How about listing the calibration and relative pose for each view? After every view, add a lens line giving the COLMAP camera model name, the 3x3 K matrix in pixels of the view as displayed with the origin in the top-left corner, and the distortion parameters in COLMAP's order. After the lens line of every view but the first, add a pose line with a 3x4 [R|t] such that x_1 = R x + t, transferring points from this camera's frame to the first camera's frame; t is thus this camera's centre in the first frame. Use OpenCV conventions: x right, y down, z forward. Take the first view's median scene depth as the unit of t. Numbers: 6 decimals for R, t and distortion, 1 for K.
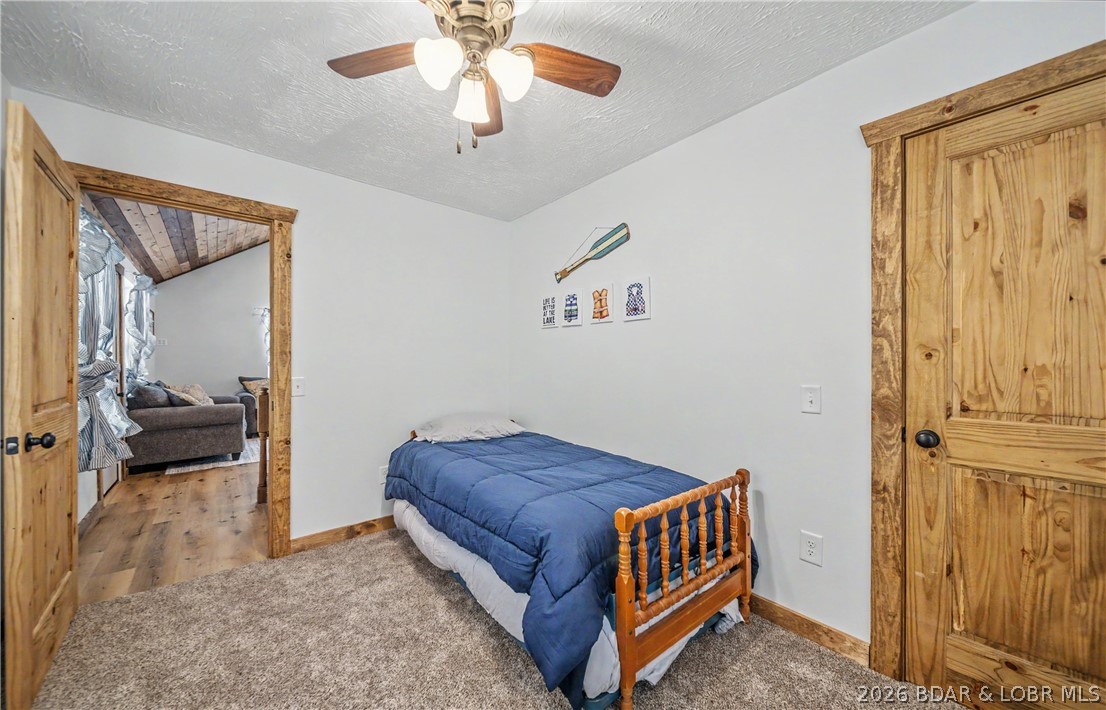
lens RADIAL K [[398.3, 0, 537.9], [0, 398.3, 365.4], [0, 0, 1]] dist [-0.001475, -0.000063]
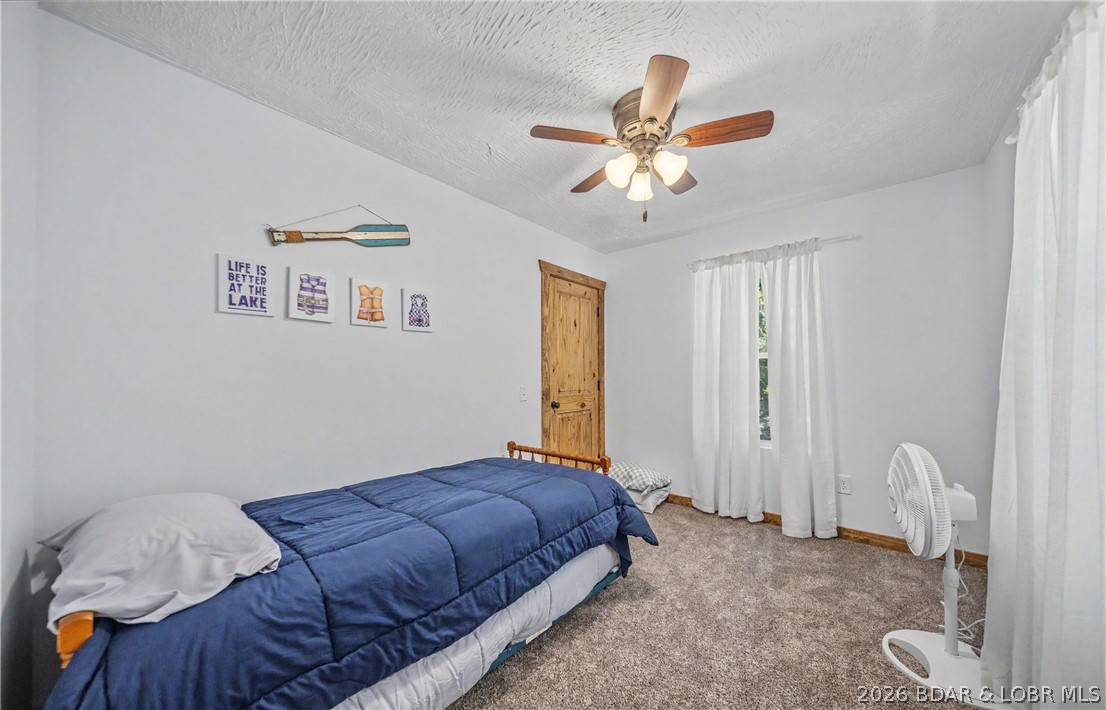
lens RADIAL K [[402.9, 0, 532.7], [0, 402.9, 390.5], [0, 0, 1]] dist [-0.010320, -0.000128]
pose [[-0.184540, -0.043186, 0.981876, -0.698848], [0.010222, 0.998896, 0.045856, -0.008014], [-0.982772, 0.018499, -0.183894, 0.788391]]
